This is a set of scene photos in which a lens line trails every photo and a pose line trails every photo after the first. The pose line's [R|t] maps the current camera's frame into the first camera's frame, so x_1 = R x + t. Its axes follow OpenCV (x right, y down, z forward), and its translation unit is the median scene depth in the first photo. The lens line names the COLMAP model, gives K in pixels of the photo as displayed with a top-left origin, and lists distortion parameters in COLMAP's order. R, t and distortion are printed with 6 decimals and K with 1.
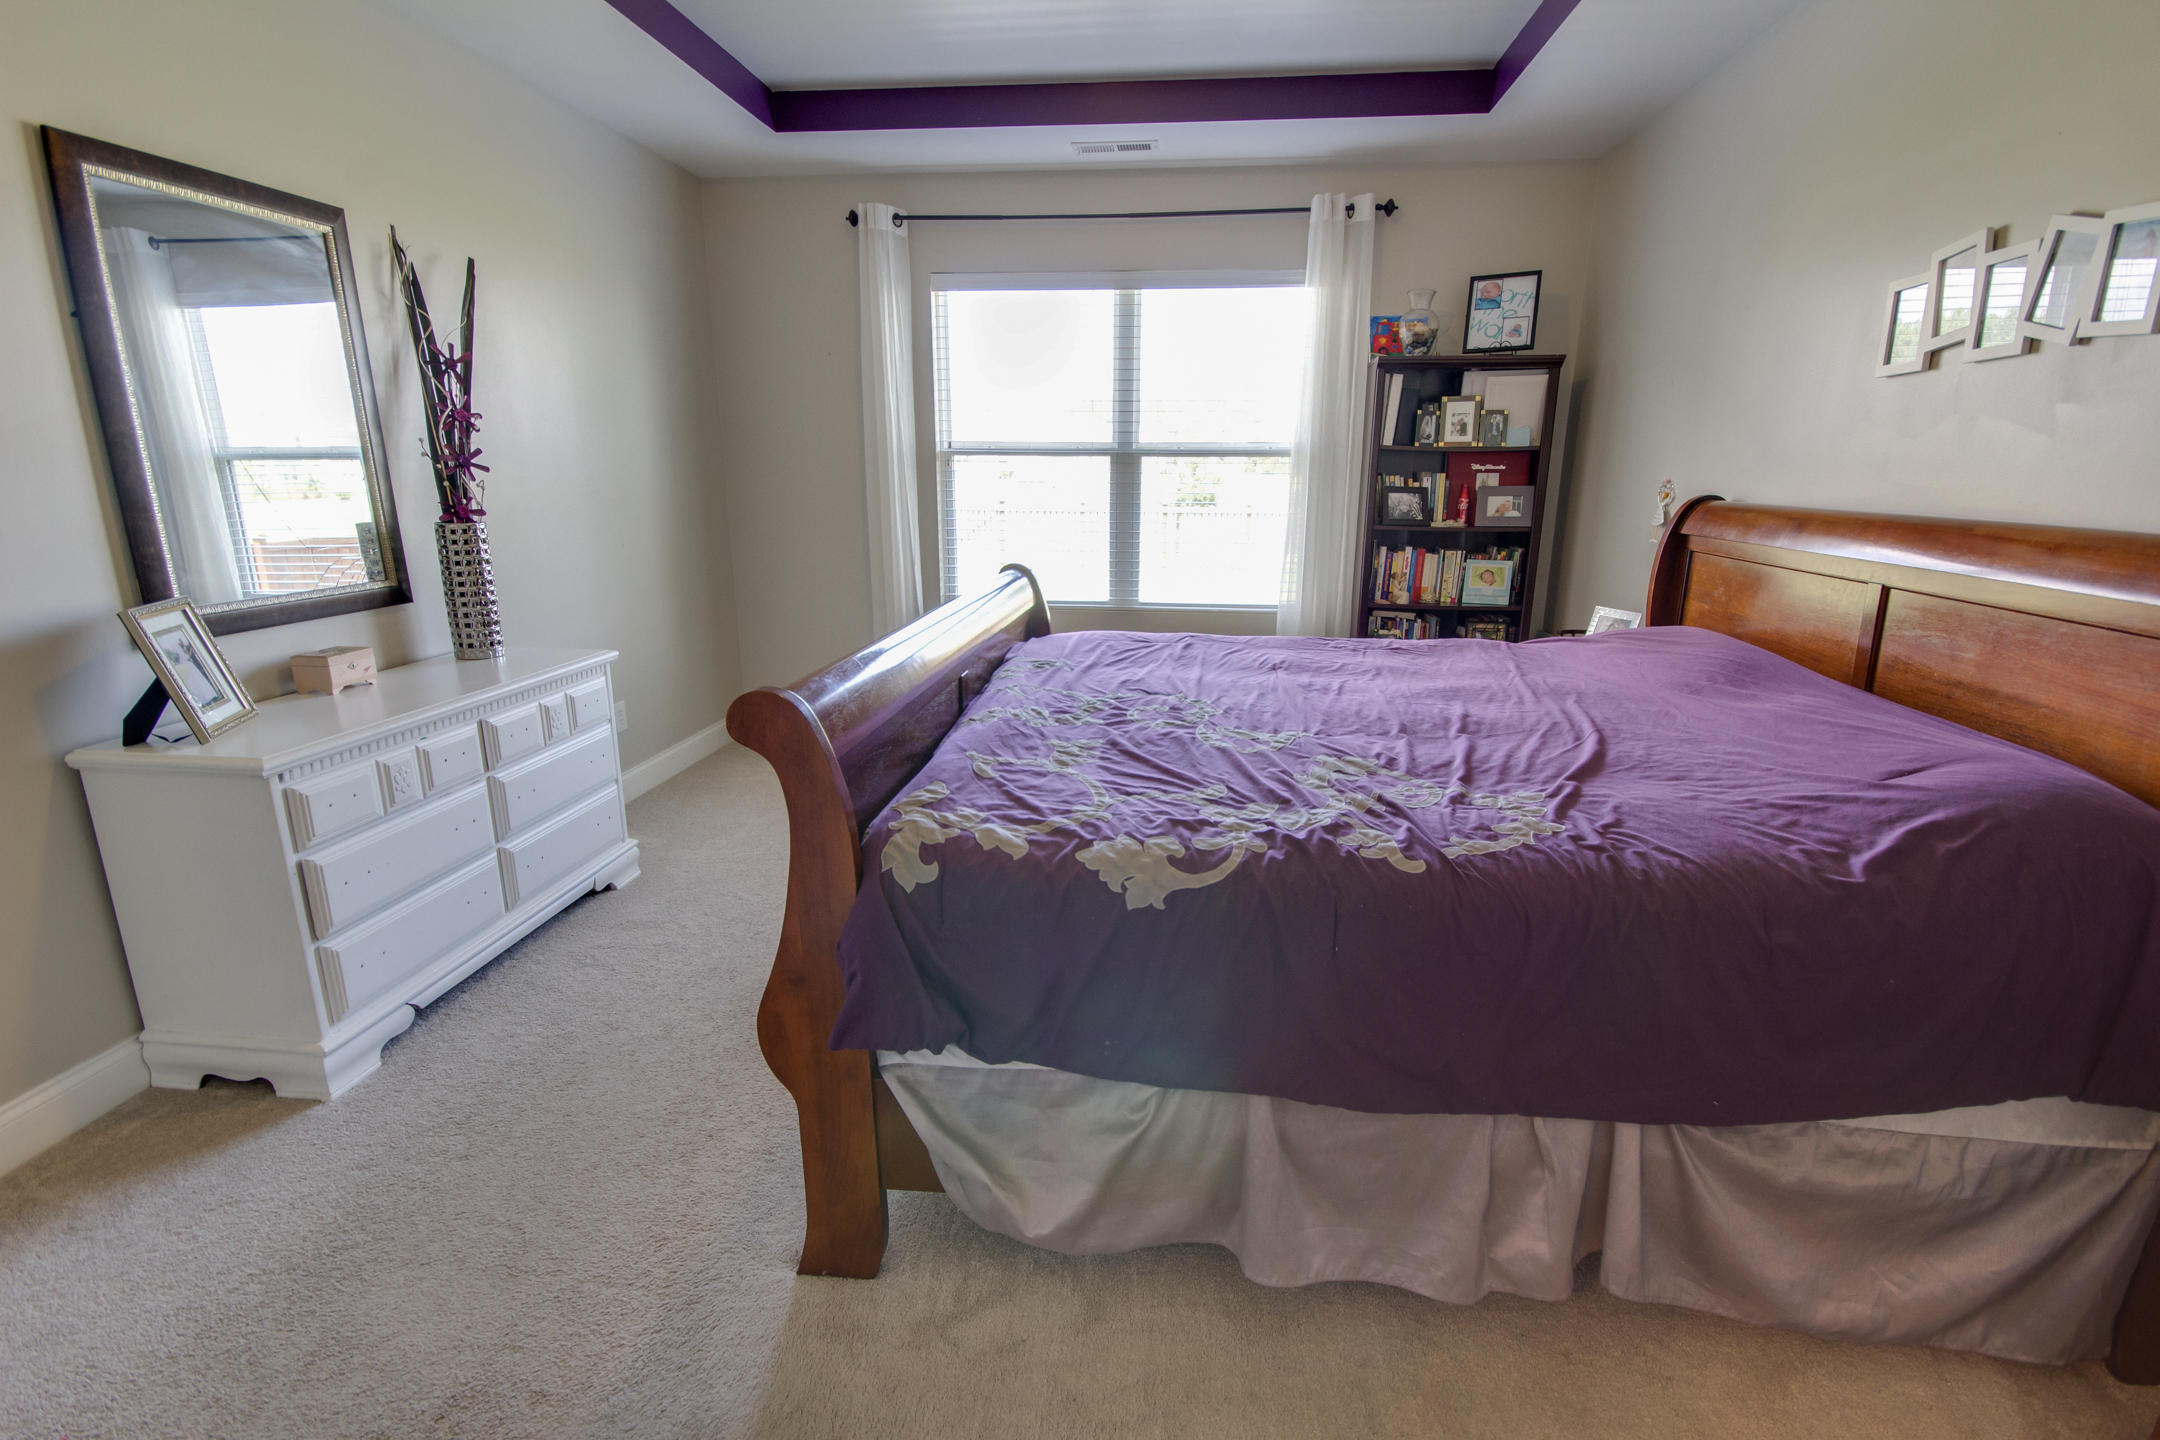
lens RADIAL K [[999.9, 0, 1092.4], [0, 999.9, 729.1], [0, 0, 1]] dist [0.006343, -0.010414]
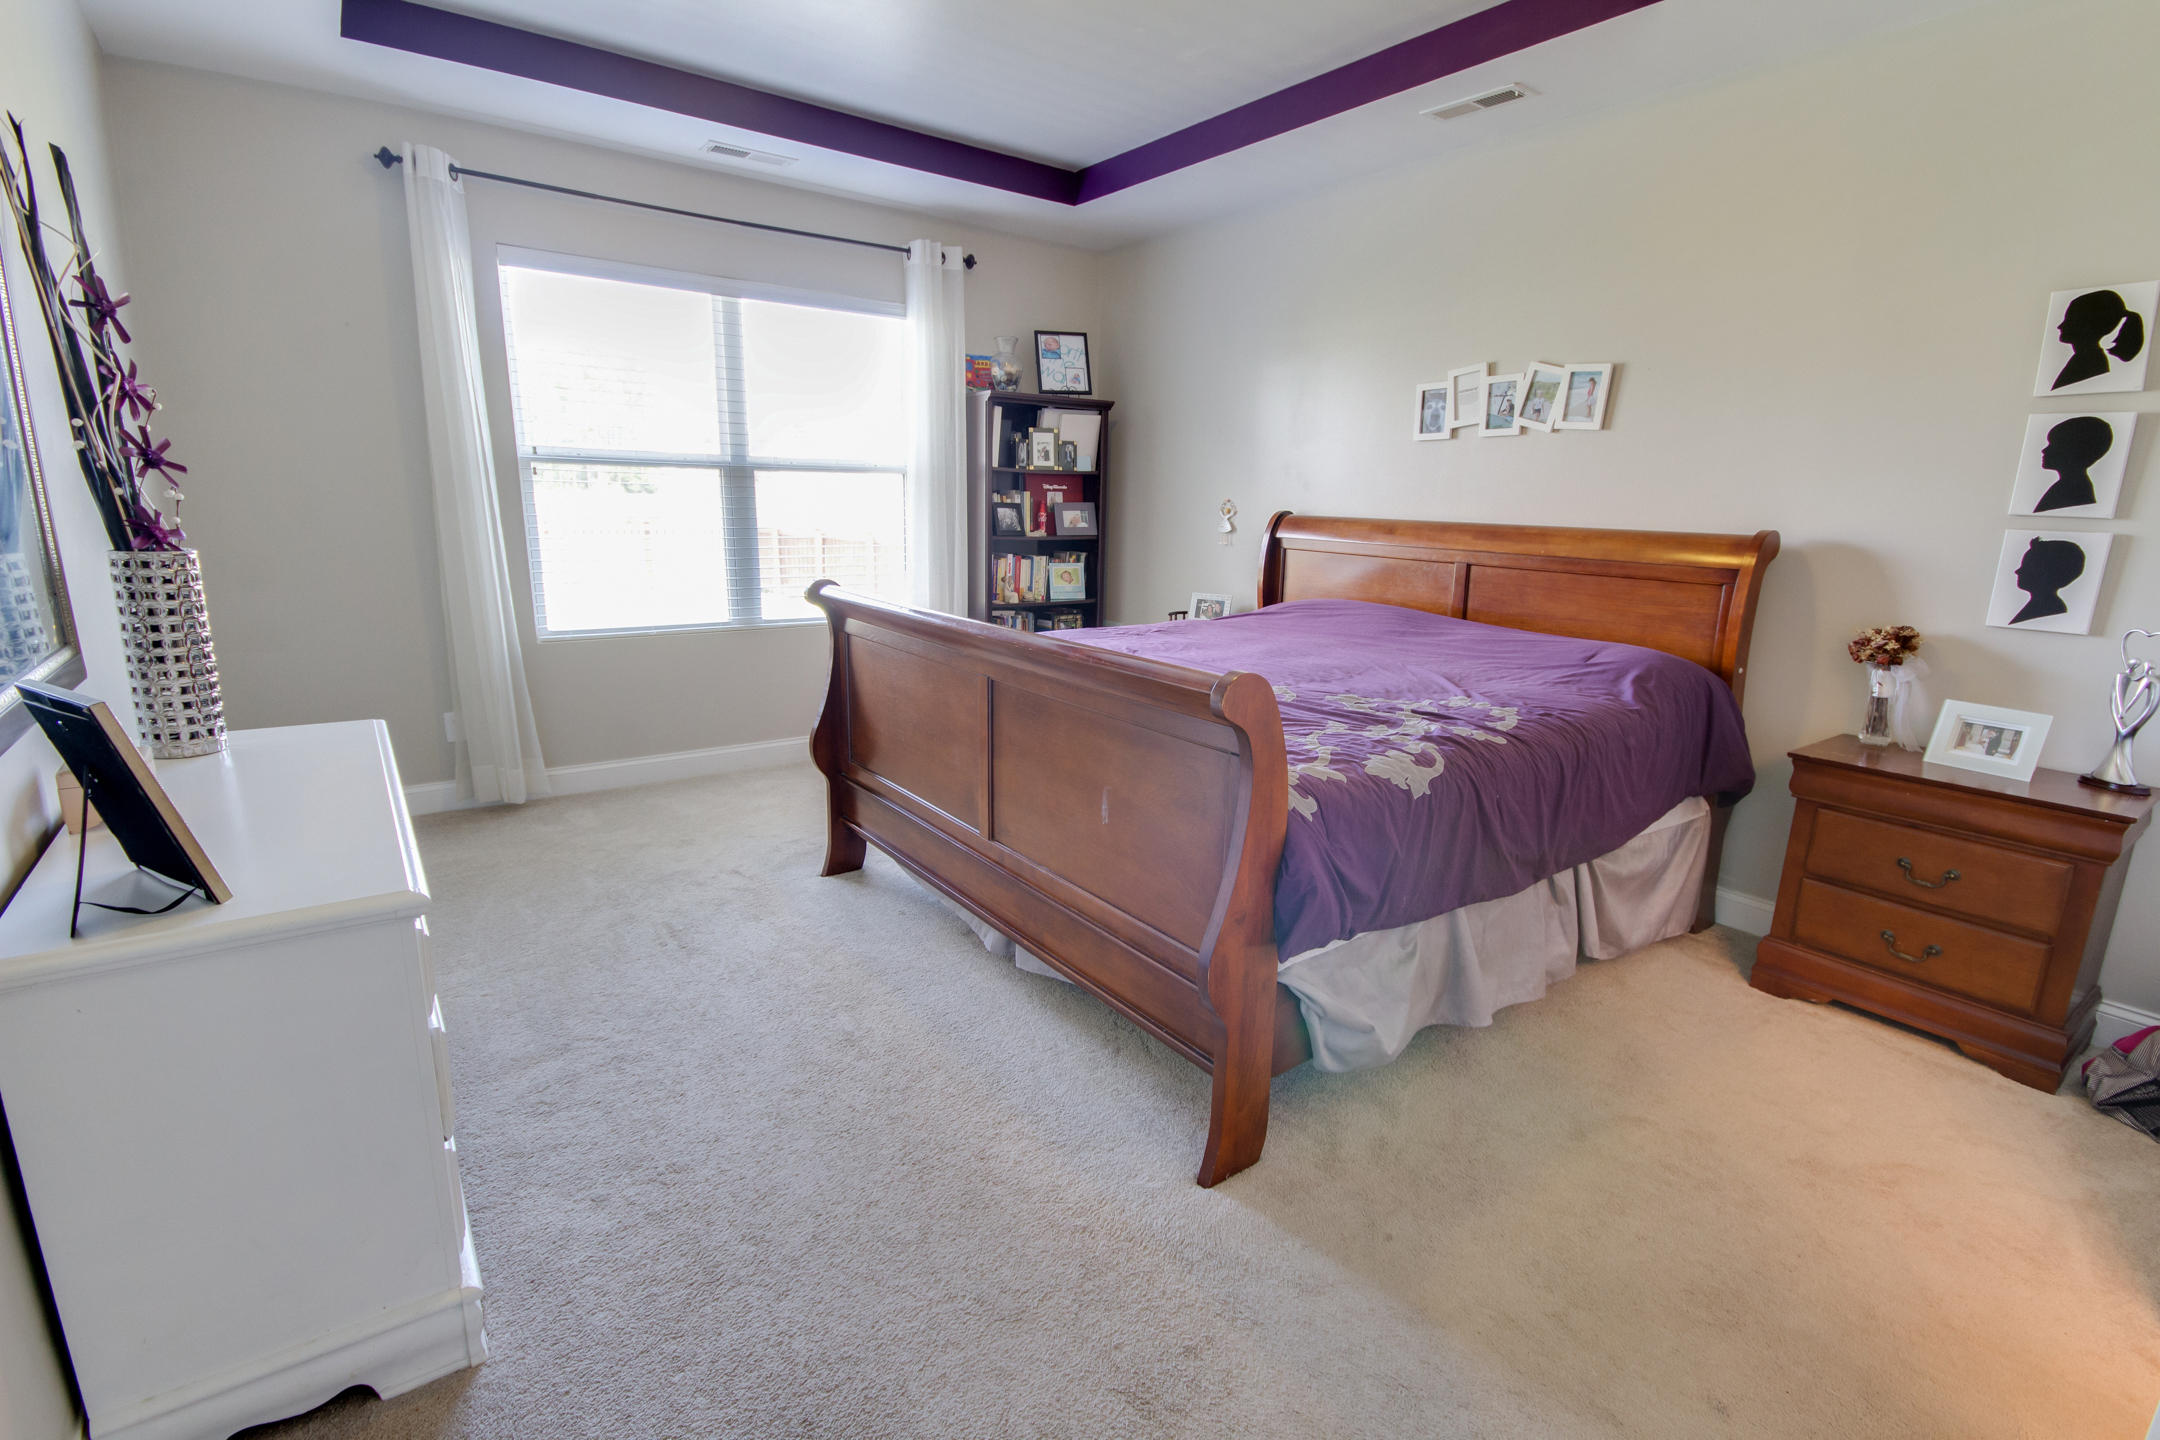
lens RADIAL K [[999.9, 0, 1092.4], [0, 999.9, 729.1], [0, 0, 1]] dist [0.006343, -0.010414]
pose [[0.734844, -0.142685, 0.663057, -0.440562], [0.151033, 0.987499, 0.045117, -0.018910], [-0.661206, 0.066989, 0.747208, 0.080434]]
